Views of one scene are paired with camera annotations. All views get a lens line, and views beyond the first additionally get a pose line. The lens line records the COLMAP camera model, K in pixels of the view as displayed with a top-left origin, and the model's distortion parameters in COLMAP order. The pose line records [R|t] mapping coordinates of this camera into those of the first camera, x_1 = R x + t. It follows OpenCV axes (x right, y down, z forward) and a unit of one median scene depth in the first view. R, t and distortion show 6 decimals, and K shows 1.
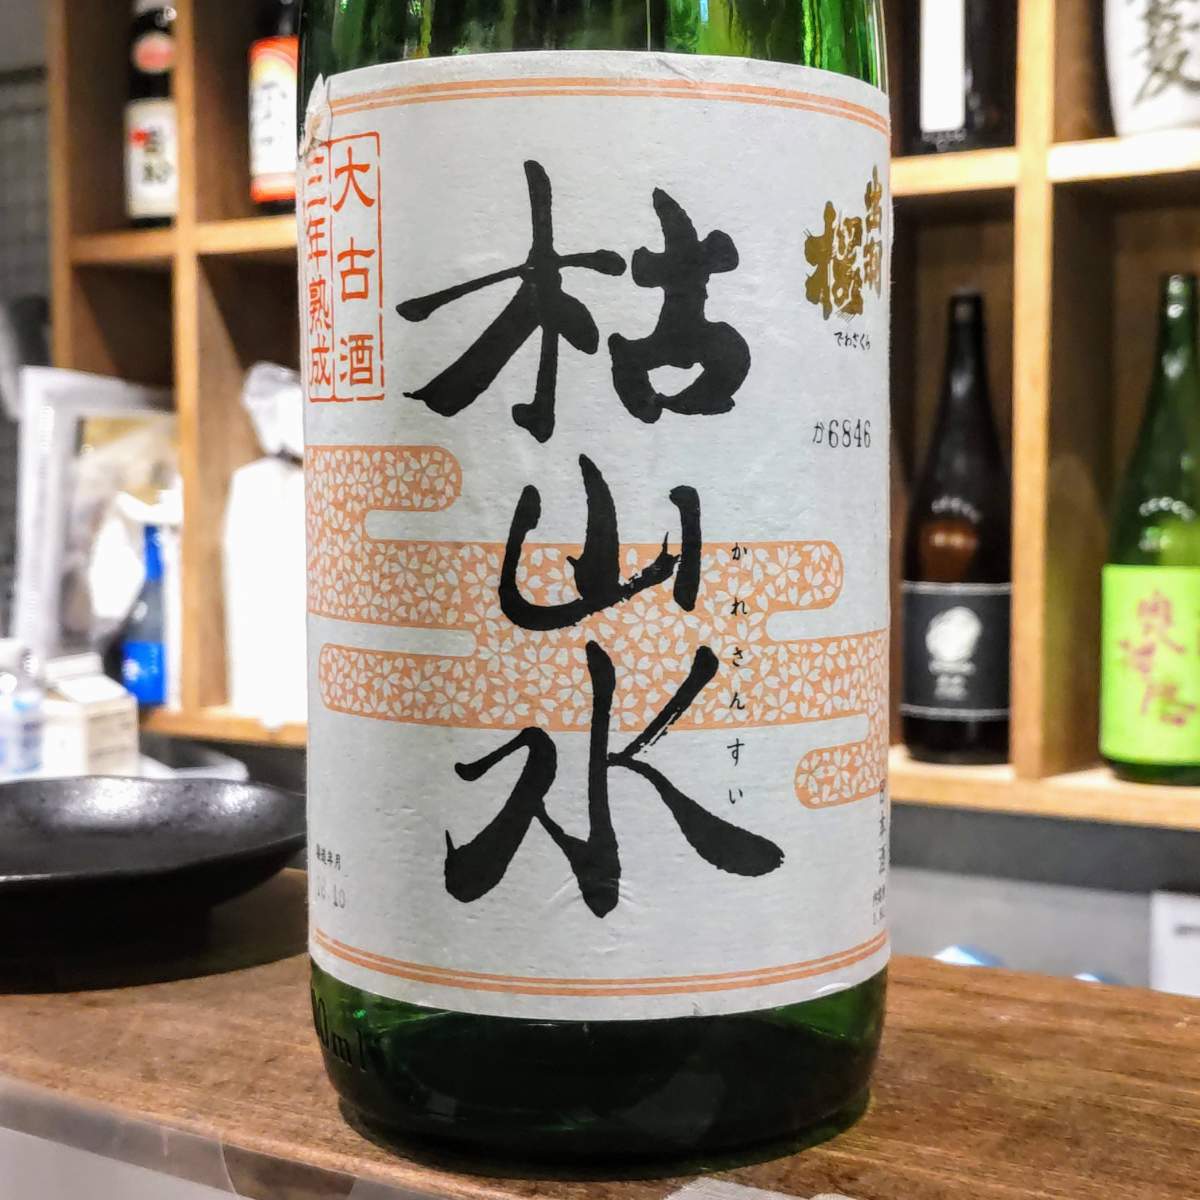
lens RADIAL K [[1966.4, 0, 600.0], [0, 1966.4, 600.0], [0, 0, 1]] dist [0.131163, -0.399535]
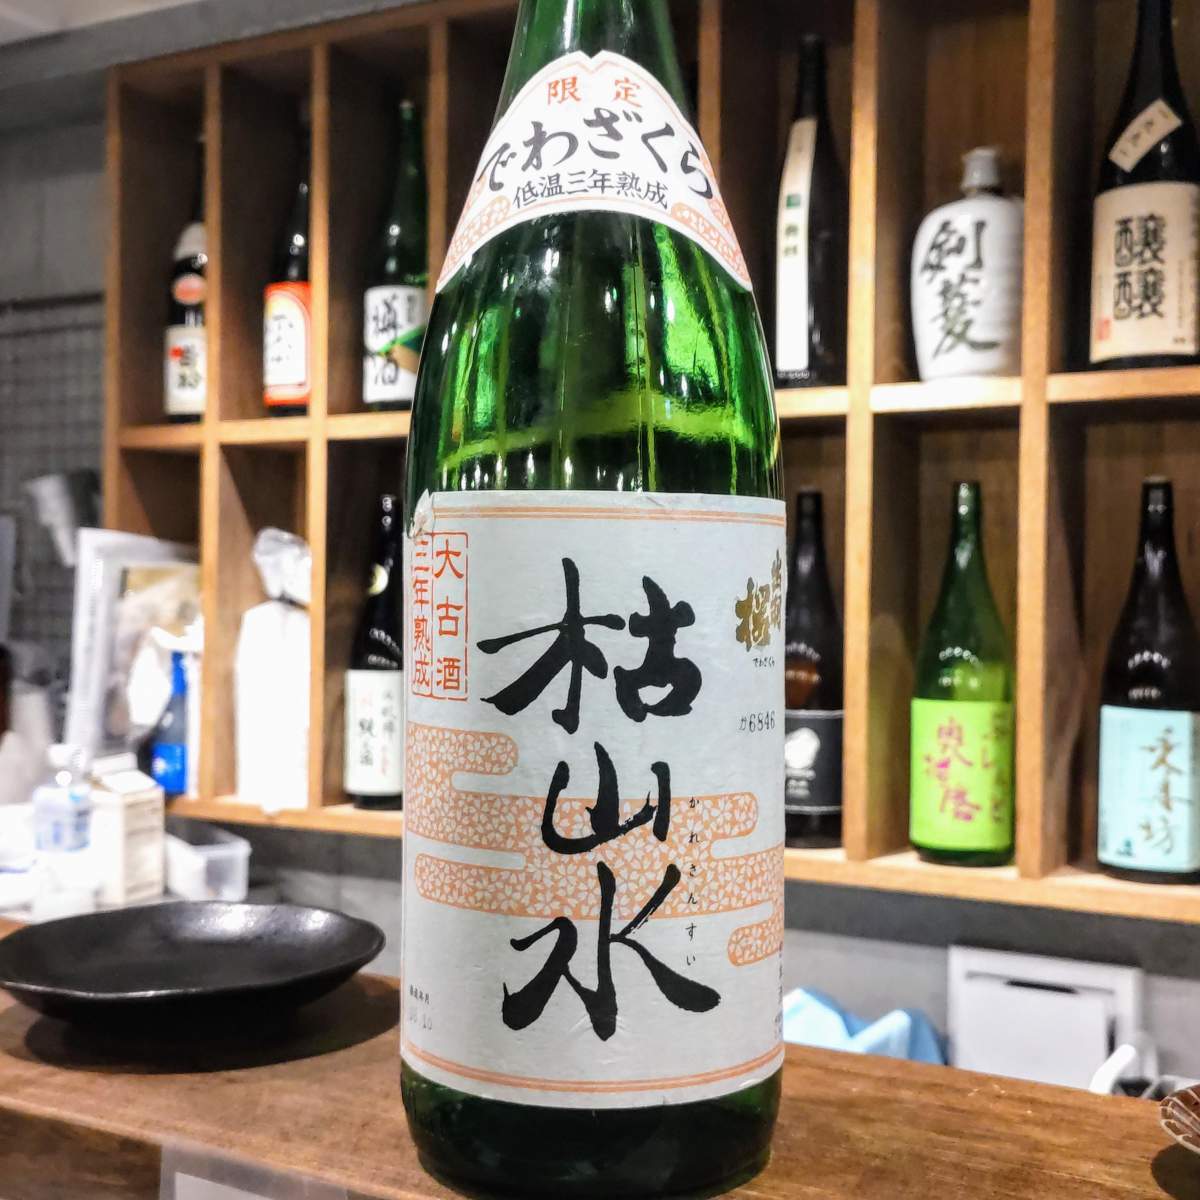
lens RADIAL K [[1567.5, 0, 600.0], [0, 1567.5, 600.0], [0, 0, 1]] dist [0.069446, -0.088899]
pose [[0.998439, 0.012566, 0.054419, -0.071042], [-0.009398, 0.998267, -0.058088, -0.107431], [-0.055055, 0.057486, 0.996827, -0.240420]]
